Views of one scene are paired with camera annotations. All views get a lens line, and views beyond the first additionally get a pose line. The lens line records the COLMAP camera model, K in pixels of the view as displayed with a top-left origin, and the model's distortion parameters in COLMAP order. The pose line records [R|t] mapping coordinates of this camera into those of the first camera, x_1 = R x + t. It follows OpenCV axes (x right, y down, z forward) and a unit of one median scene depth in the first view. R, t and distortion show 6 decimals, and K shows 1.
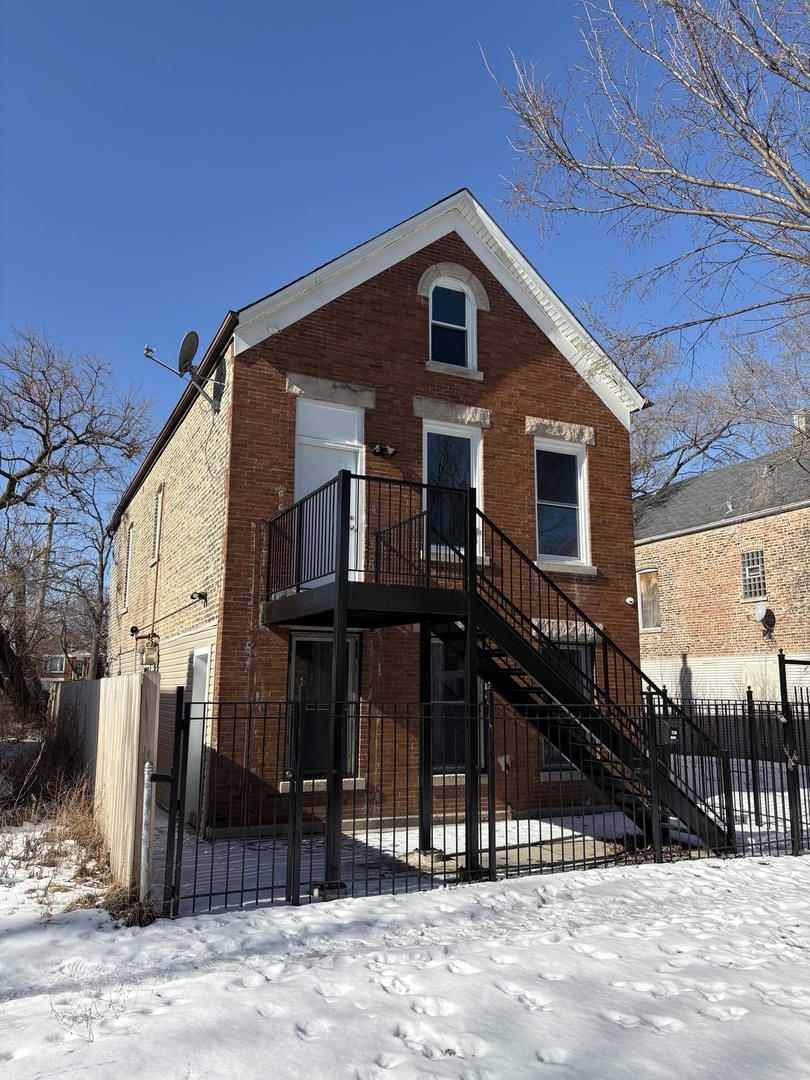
lens RADIAL K [[807.8, 0, 405.0], [0, 807.8, 540.0], [0, 0, 1]] dist [0.029734, -0.043292]
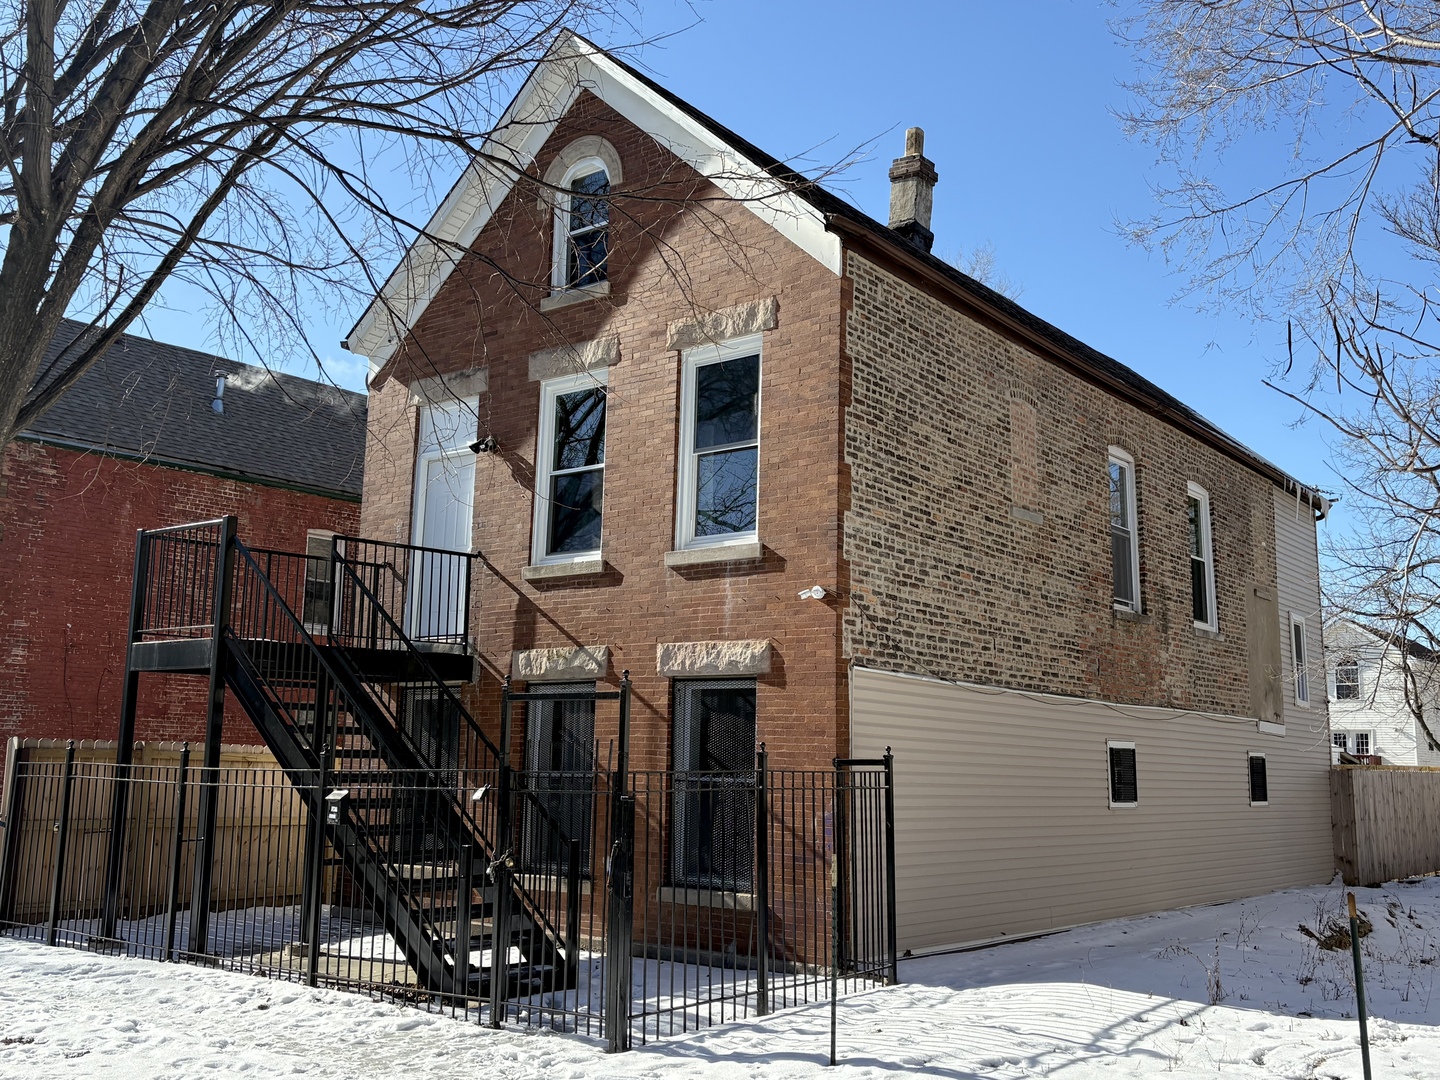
lens RADIAL K [[1408.3, 0, 721.6], [0, 1408.3, 506.1], [0, 0, 1]] dist [0.002684, 0.004358]
pose [[0.453338, -0.167898, -0.875383, 1.163261], [0.155872, 0.981899, -0.107605, 0.117466], [0.877604, -0.087666, 0.471302, 0.536982]]
